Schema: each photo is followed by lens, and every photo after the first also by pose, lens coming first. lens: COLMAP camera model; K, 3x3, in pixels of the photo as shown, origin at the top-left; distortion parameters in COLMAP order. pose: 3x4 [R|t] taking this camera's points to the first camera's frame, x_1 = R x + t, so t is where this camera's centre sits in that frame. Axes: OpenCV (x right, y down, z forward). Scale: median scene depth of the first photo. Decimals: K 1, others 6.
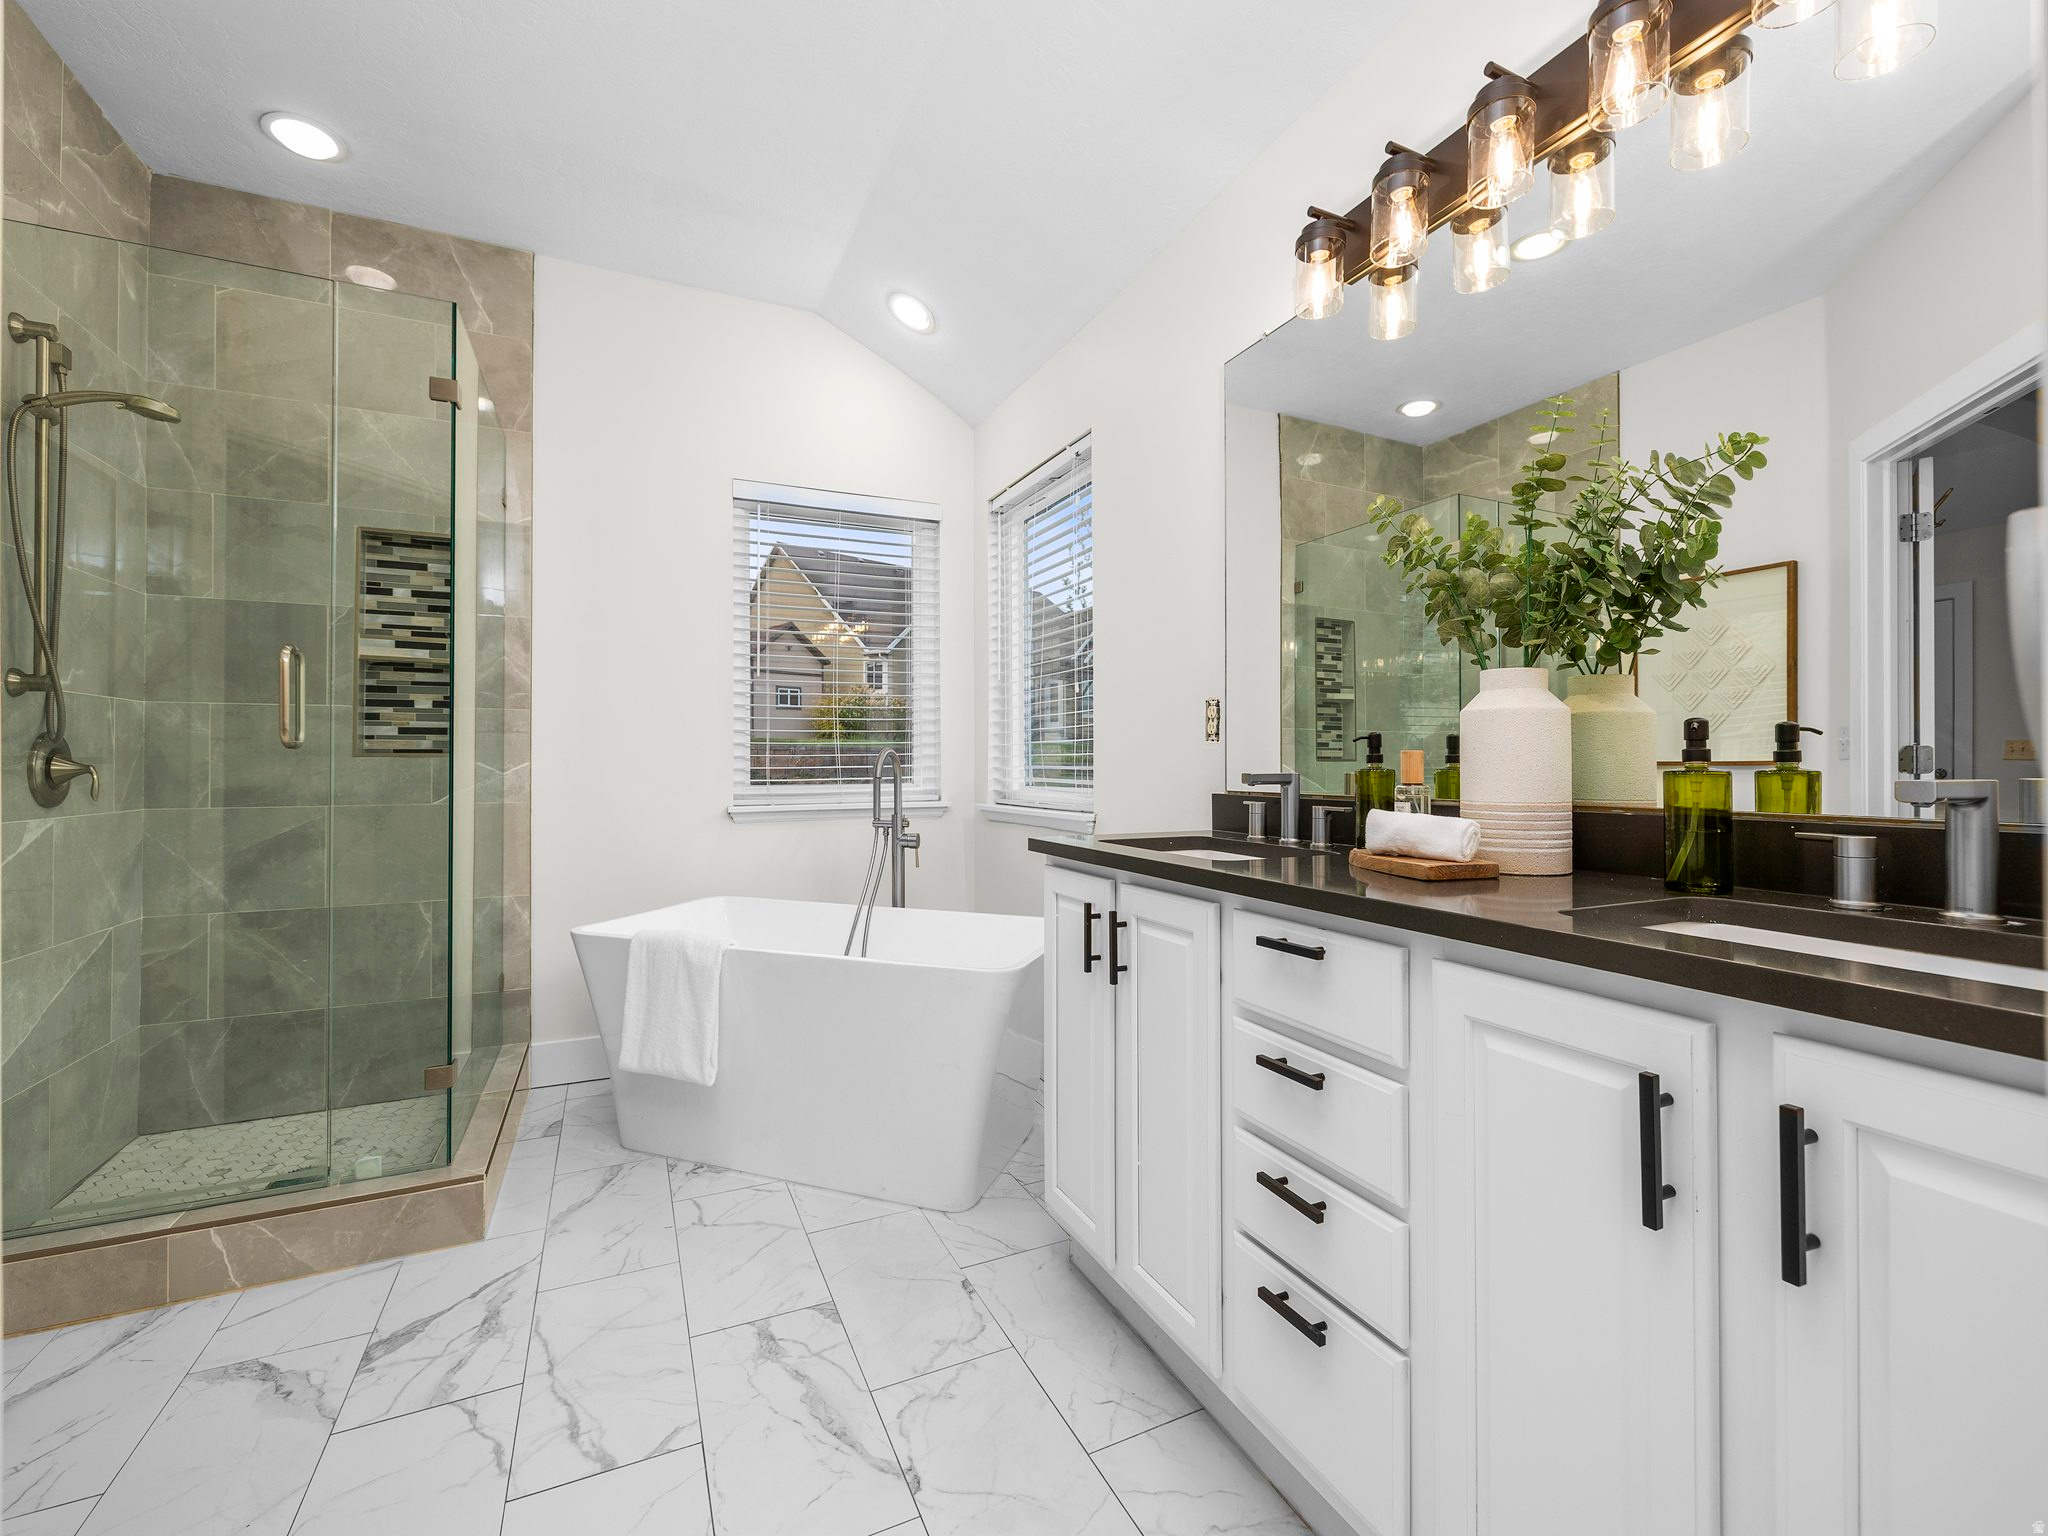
lens RADIAL K [[862.3, 0, 1016.3], [0, 862.3, 756.4], [0, 0, 1]] dist [-0.002003, -0.000487]
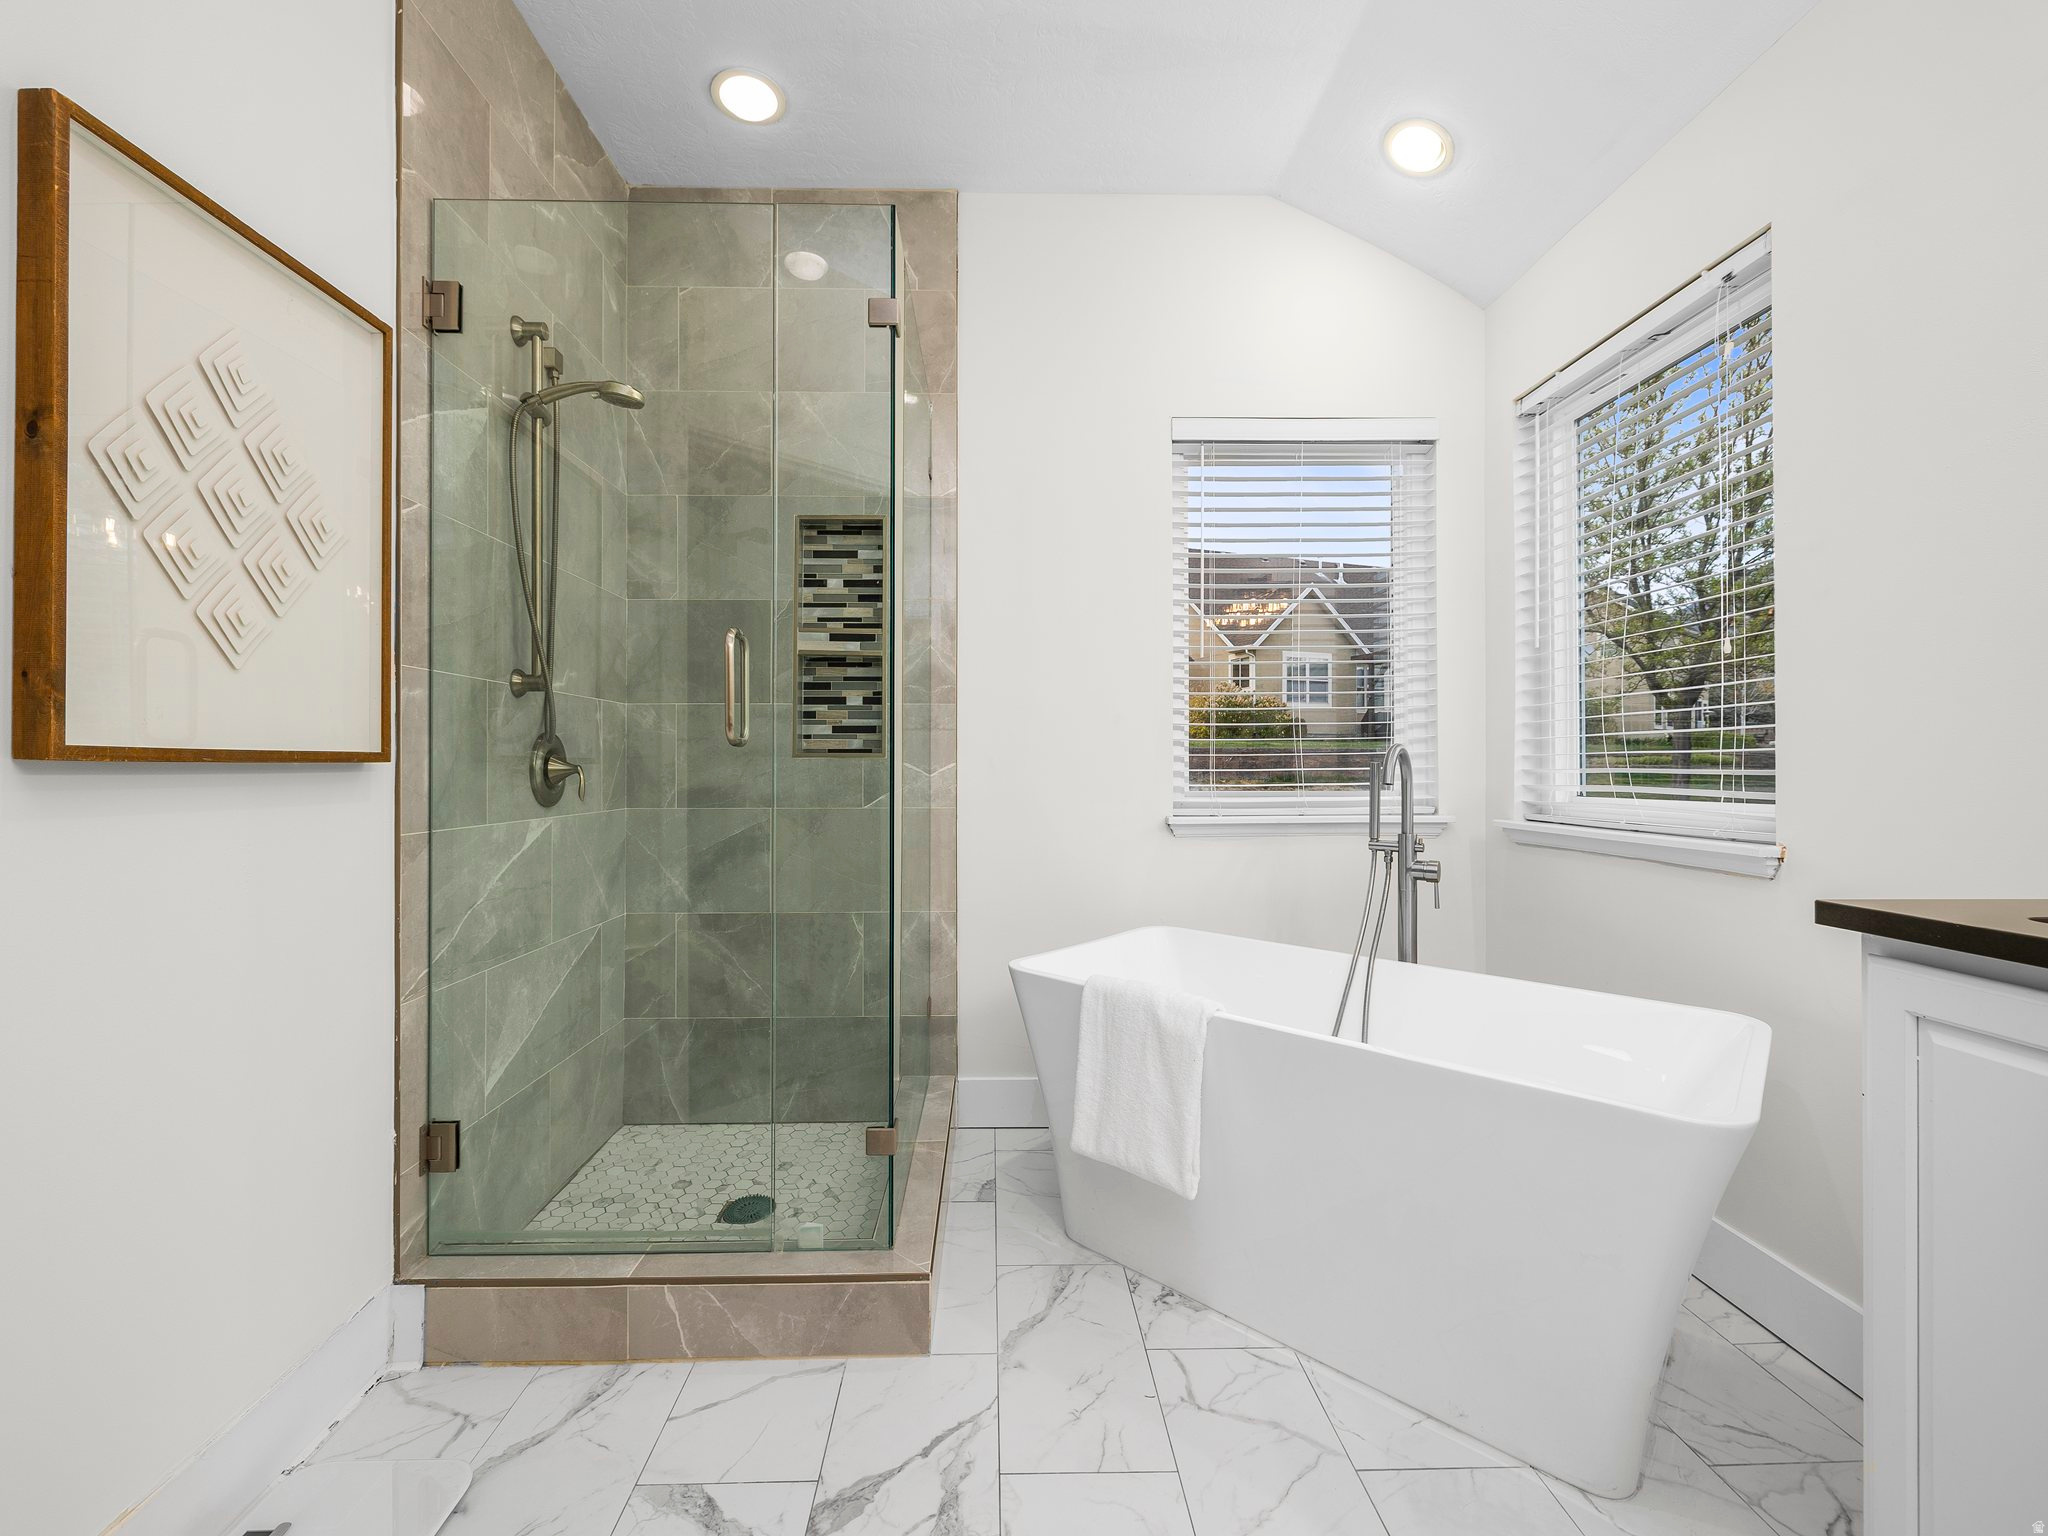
lens RADIAL K [[862.3, 0, 1014.6], [0, 862.3, 765.1], [0, 0, 1]] dist [-0.002003, -0.000487]
pose [[0.920006, 0.001034, -0.391904, -0.176382], [0.001759, 0.999976, 0.006767, 0.003385], [0.391901, -0.006915, 0.919981, 0.225105]]
